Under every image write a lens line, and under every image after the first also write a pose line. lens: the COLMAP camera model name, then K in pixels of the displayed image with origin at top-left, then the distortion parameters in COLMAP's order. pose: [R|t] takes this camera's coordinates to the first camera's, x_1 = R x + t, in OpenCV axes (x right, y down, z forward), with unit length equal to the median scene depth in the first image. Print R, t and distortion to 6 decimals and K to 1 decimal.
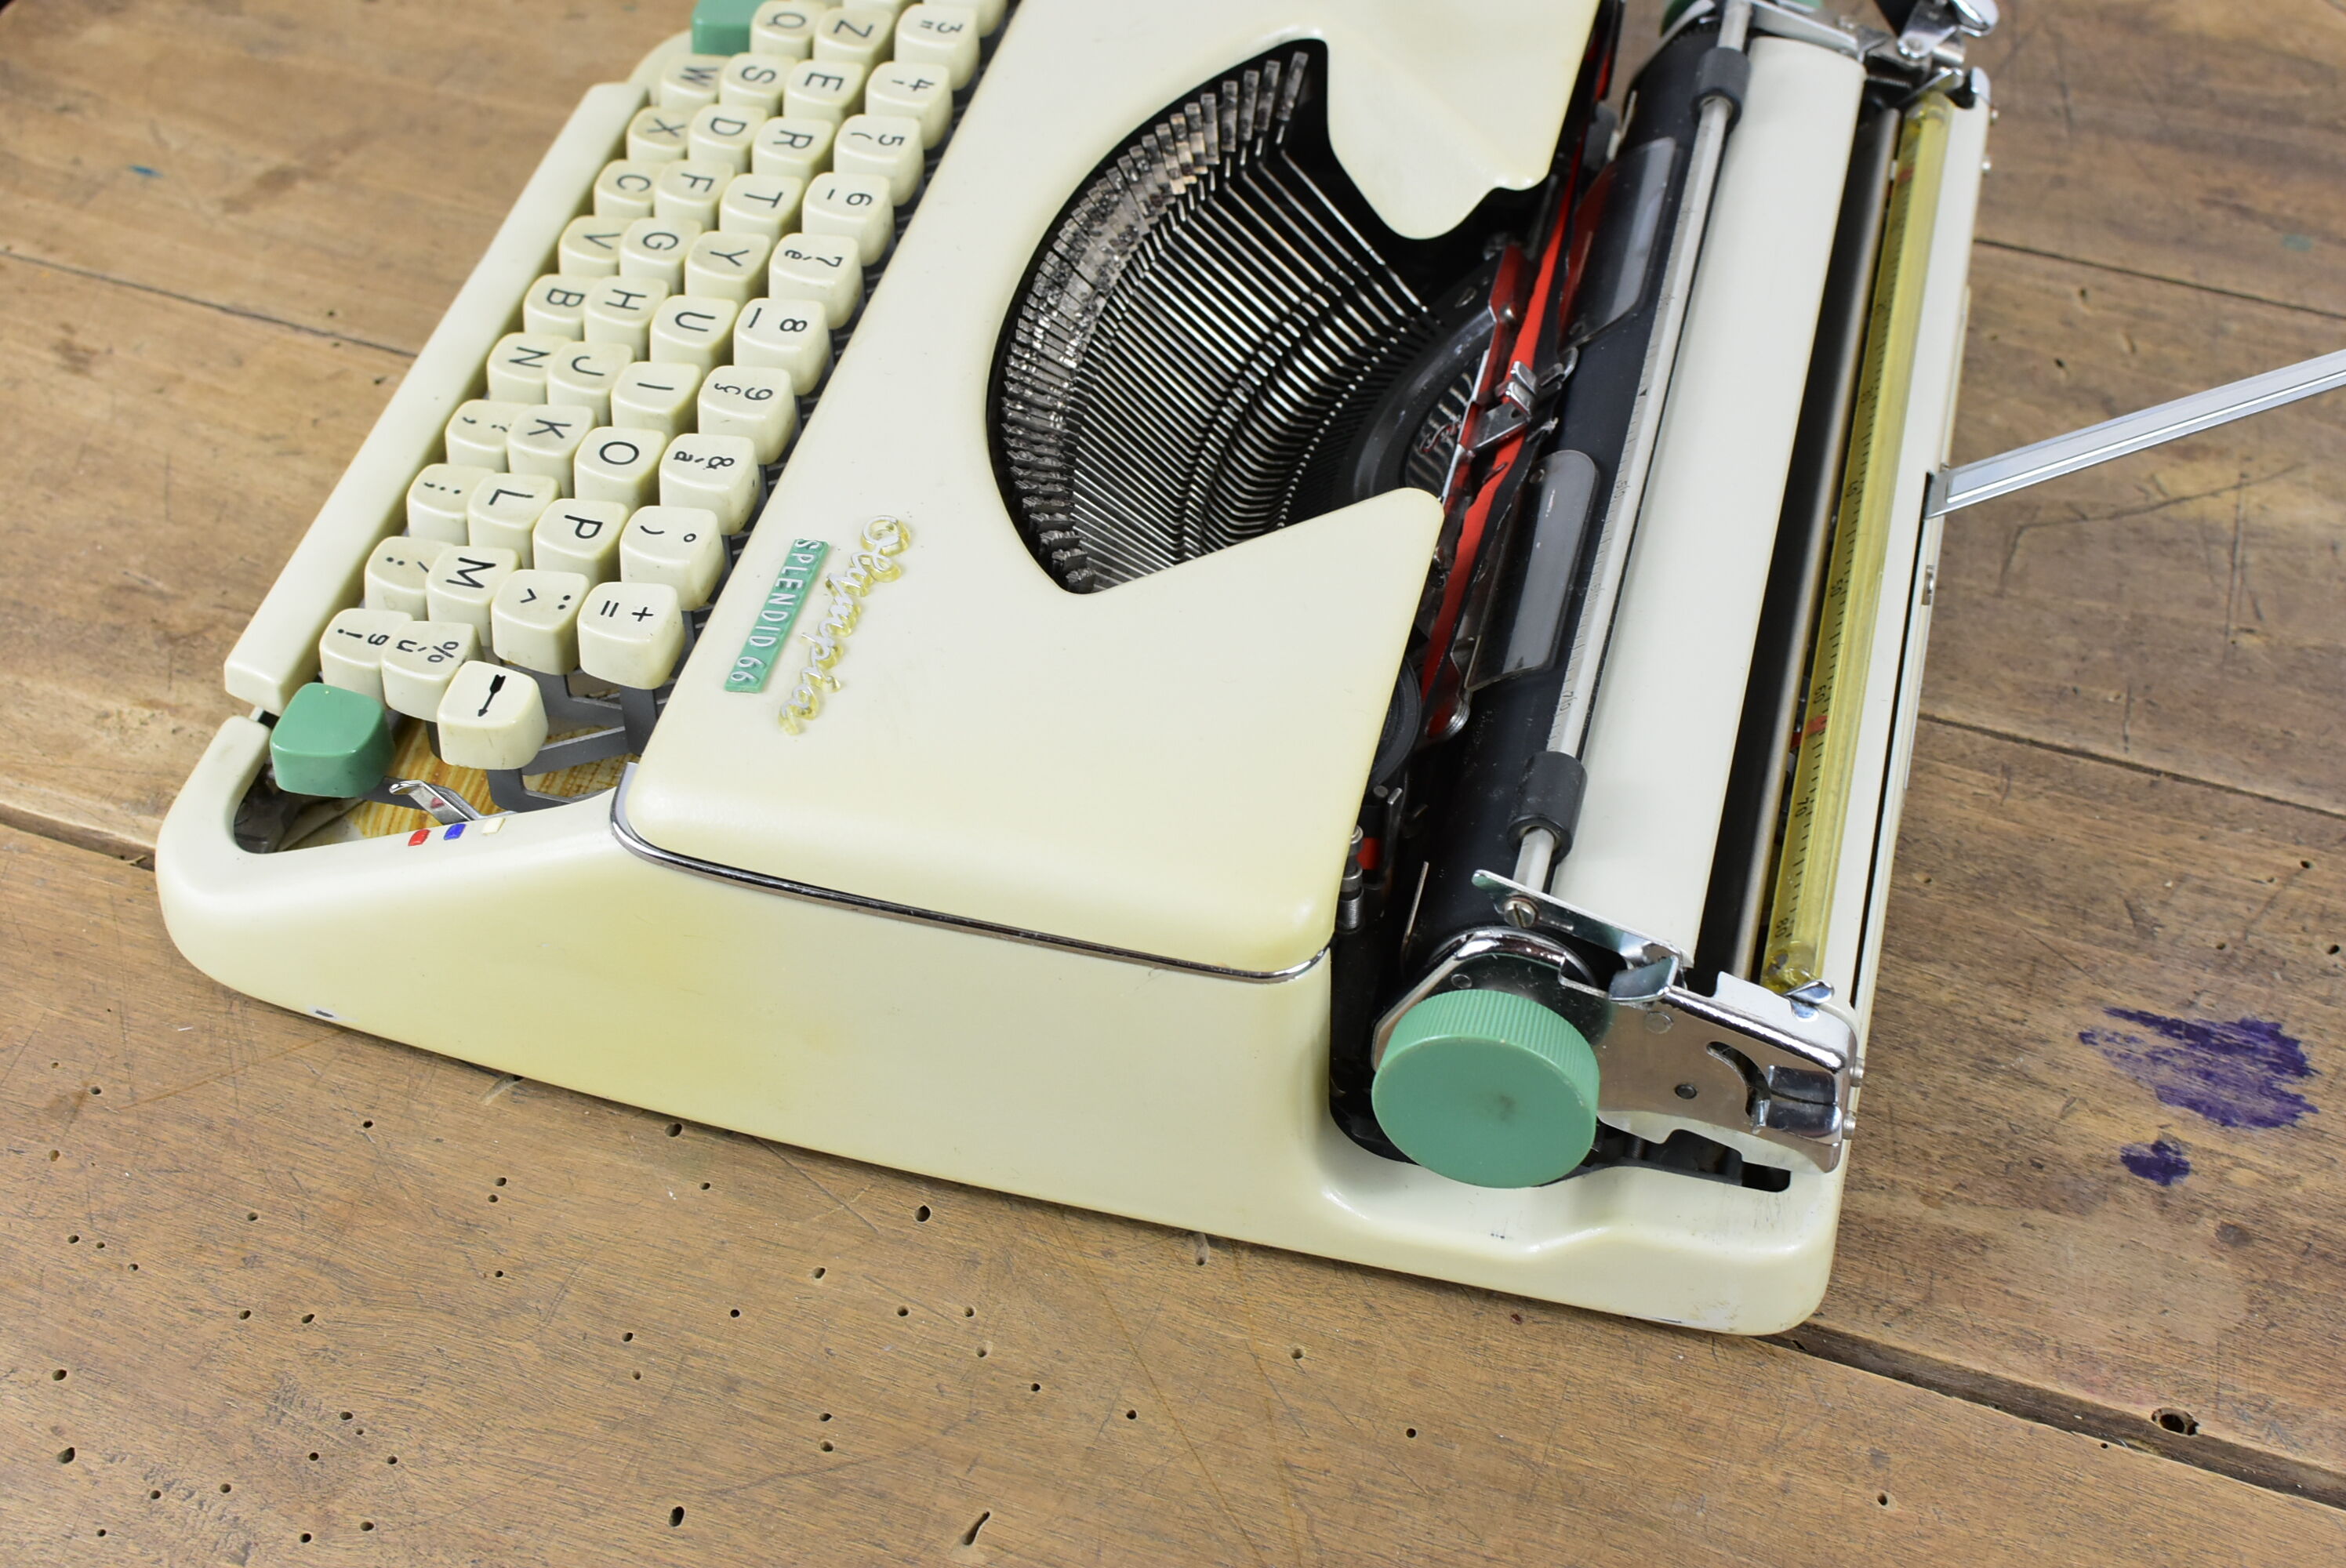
lens RADIAL K [[3613.6, 0, 1163.4], [0, 3613.6, 783.8], [0, 0, 1]] dist [0.002226, 0.000000]
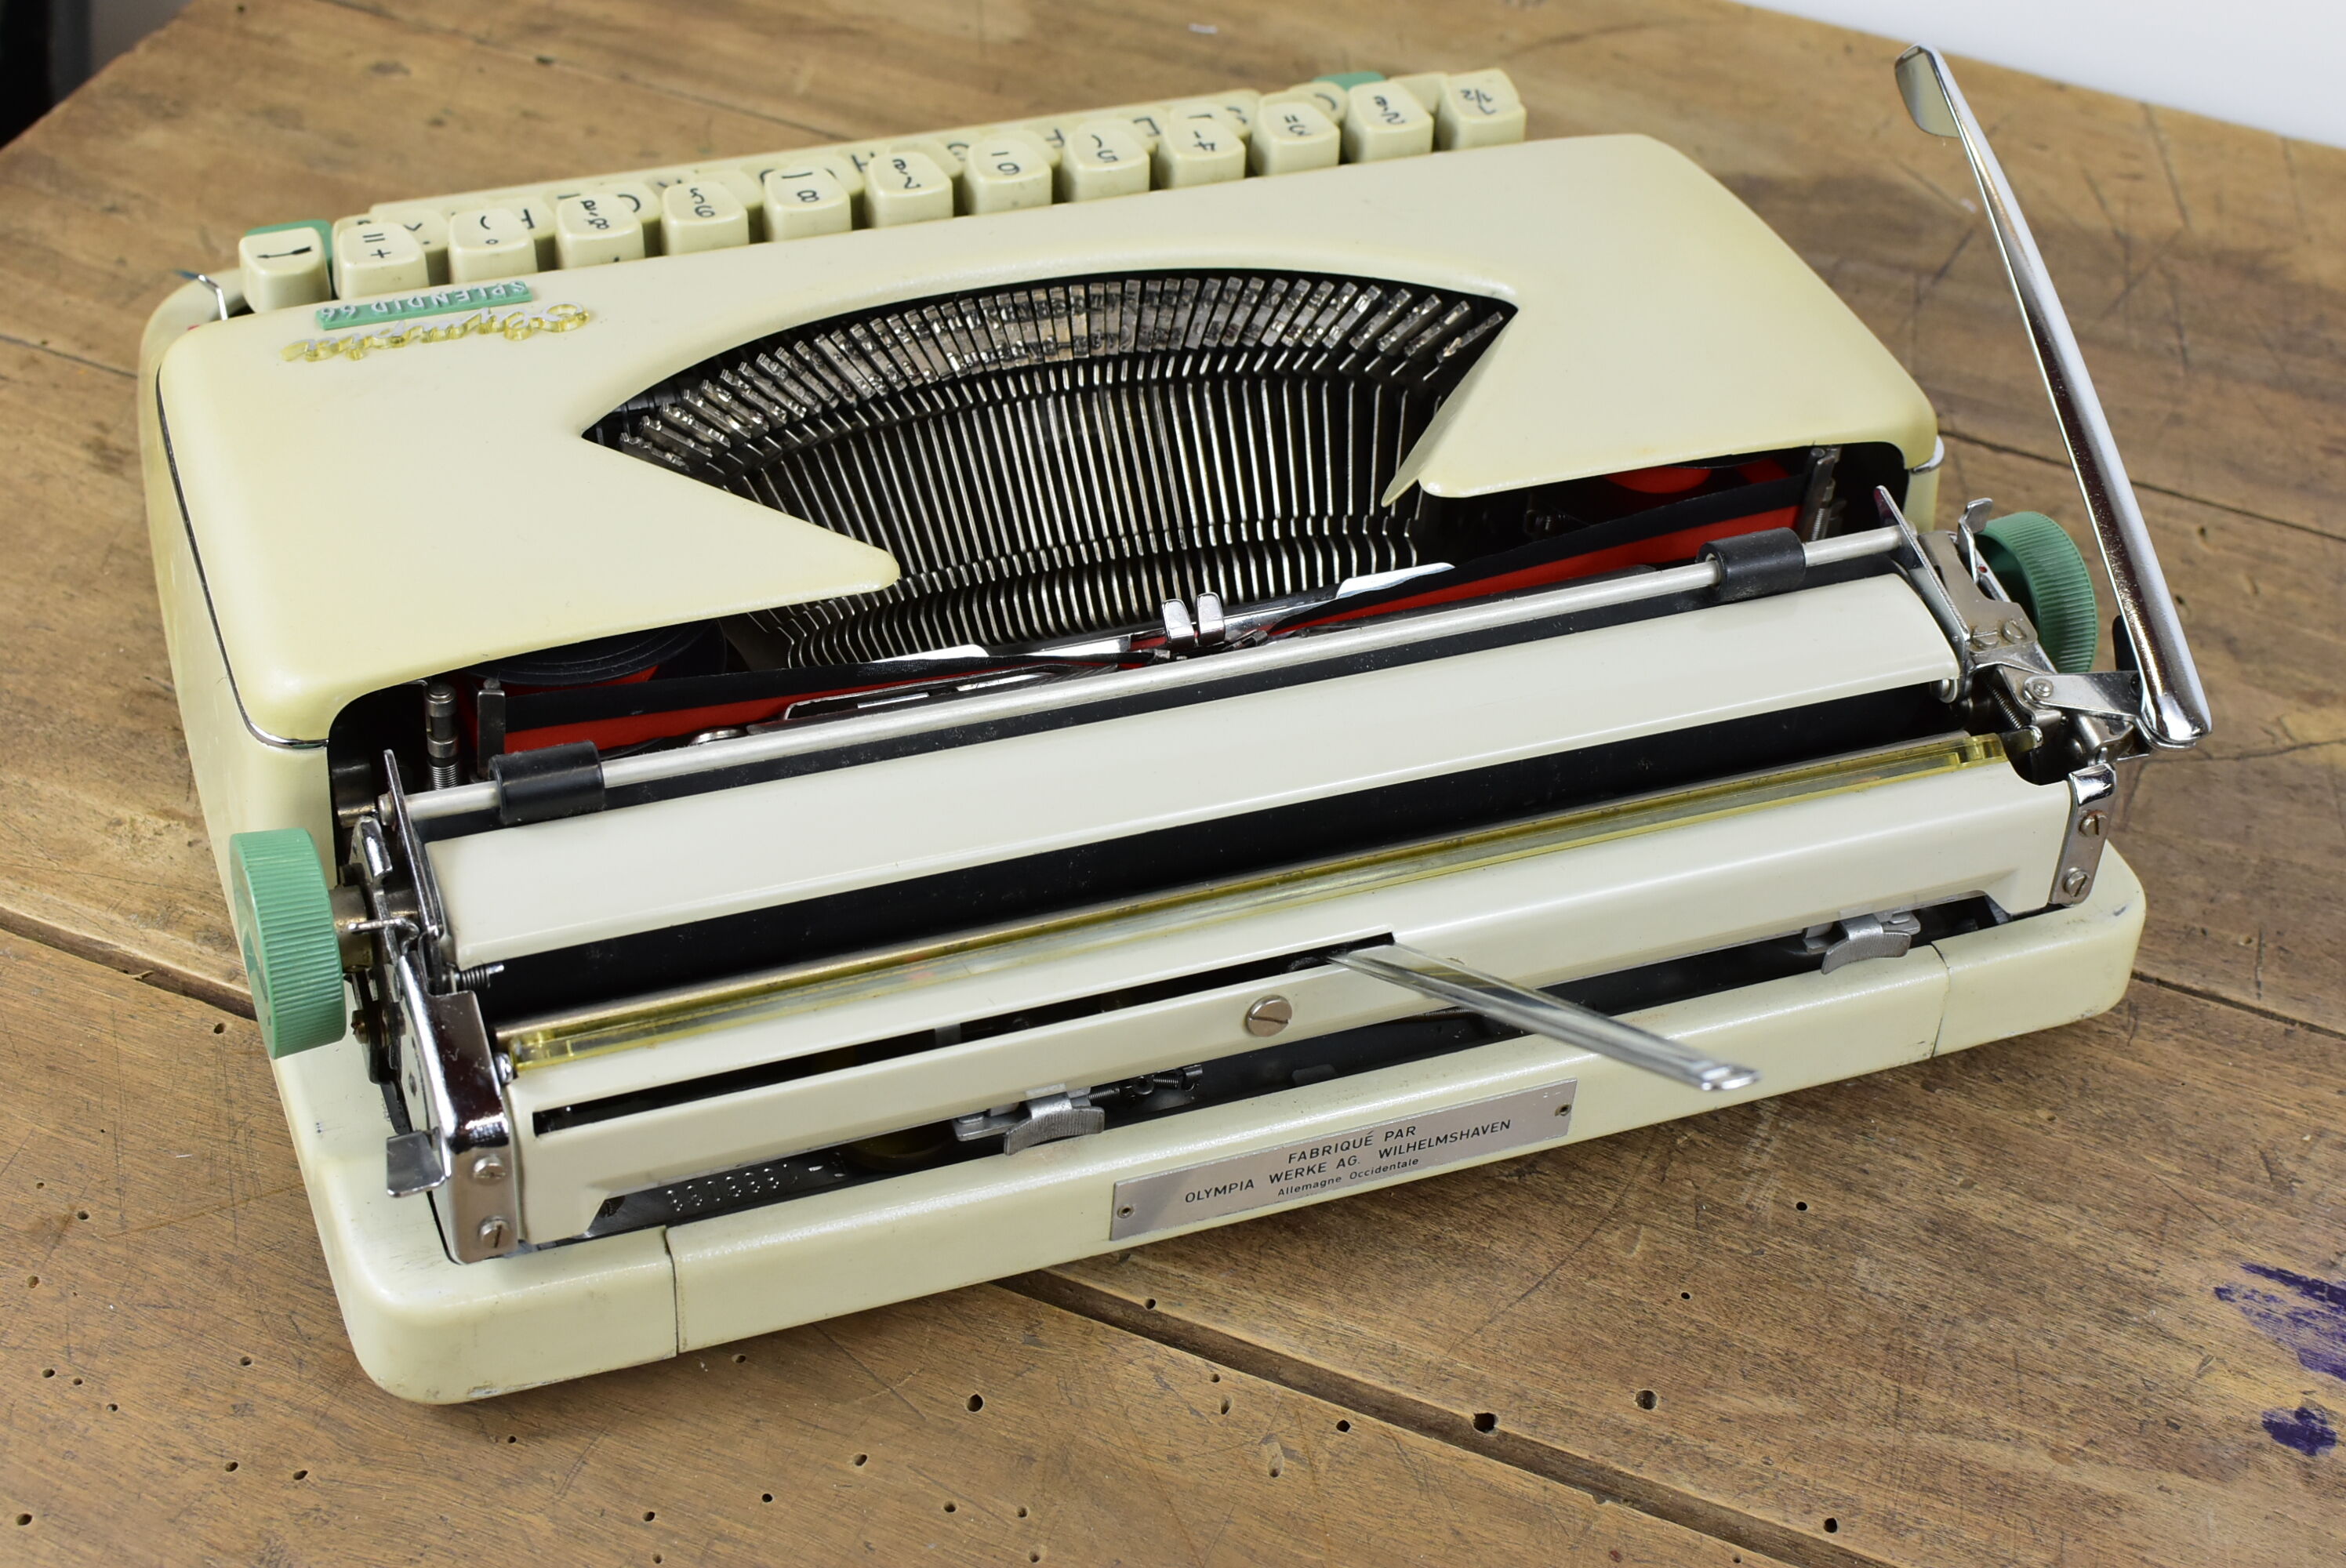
lens RADIAL K [[3613.6, 0, 1165.0], [0, 3613.6, 775.1], [0, 0, 1]] dist [0.002226, 0.000000]
pose [[0.997763, 0.064356, 0.018107, -0.046071], [-0.062689, 0.994731, -0.081117, 0.032062], [-0.023232, 0.079800, 0.996540, 0.069597]]
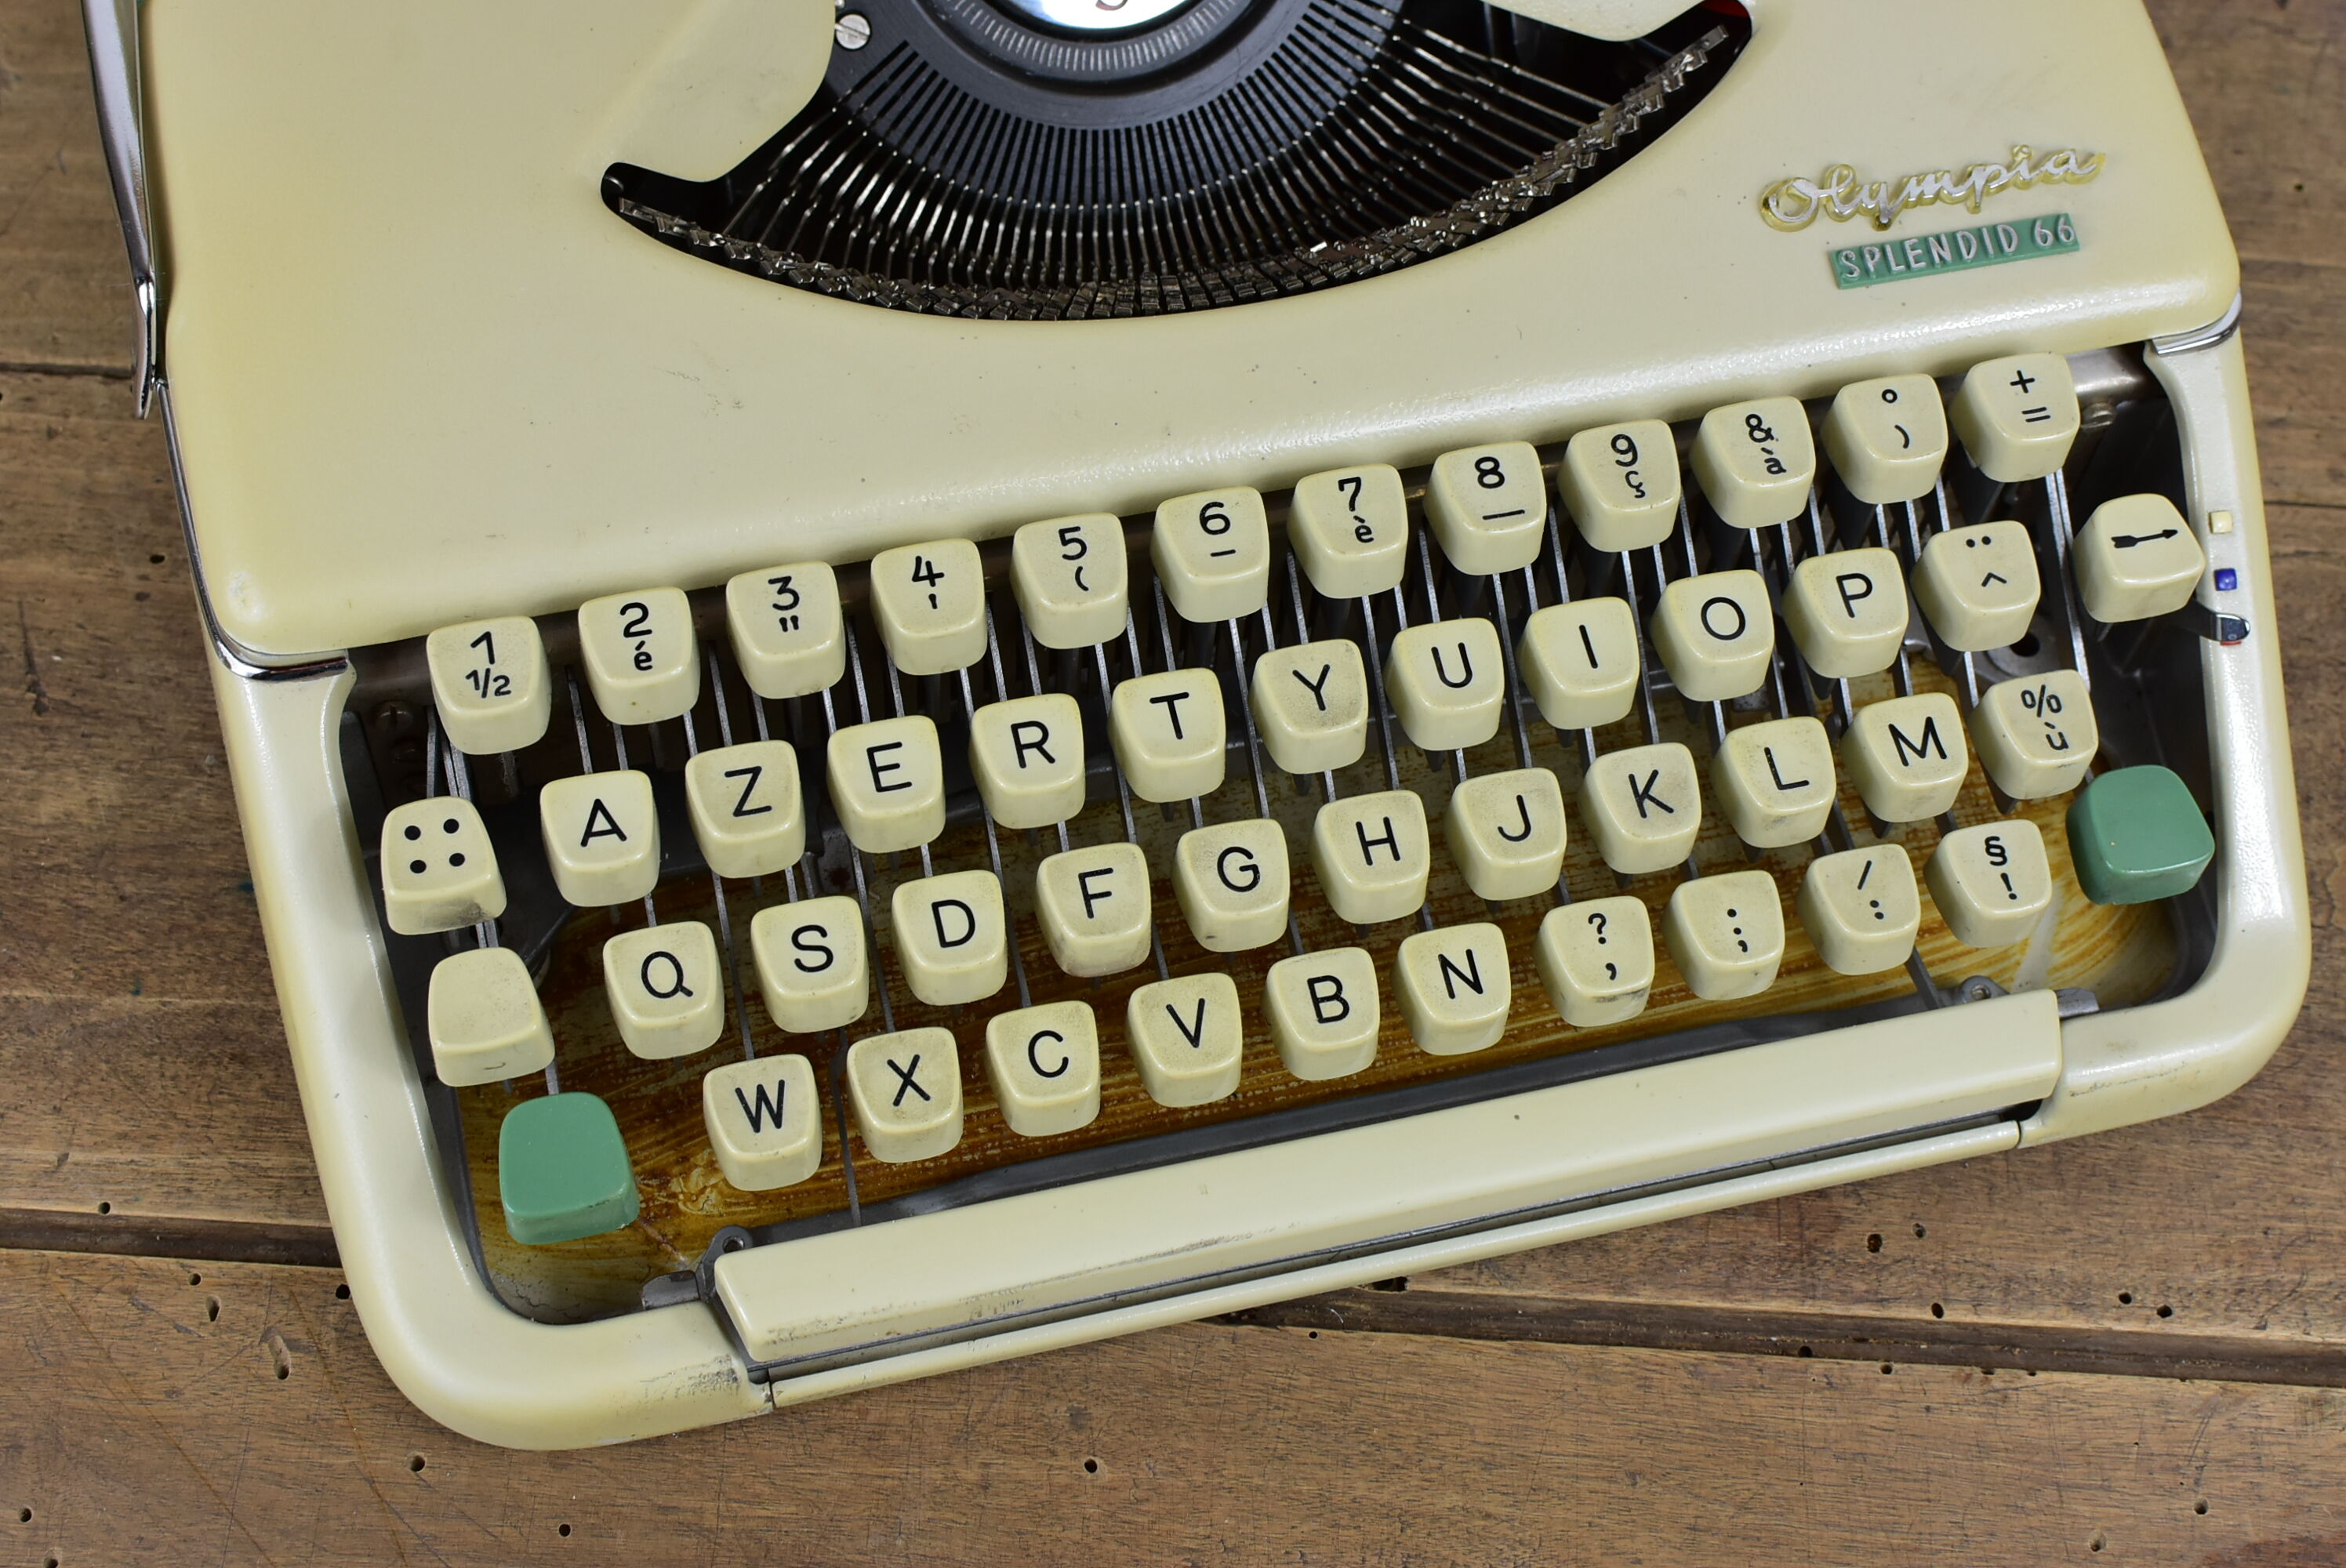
lens RADIAL K [[3613.6, 0, 1170.3], [0, 3613.6, 789.4], [0, 0, 1]] dist [0.002226, 0.000000]
pose [[0.955248, -0.241120, 0.171356, 0.099262], [0.181299, 0.934958, 0.304933, -0.224376], [-0.233737, -0.260220, 0.936831, 0.181890]]
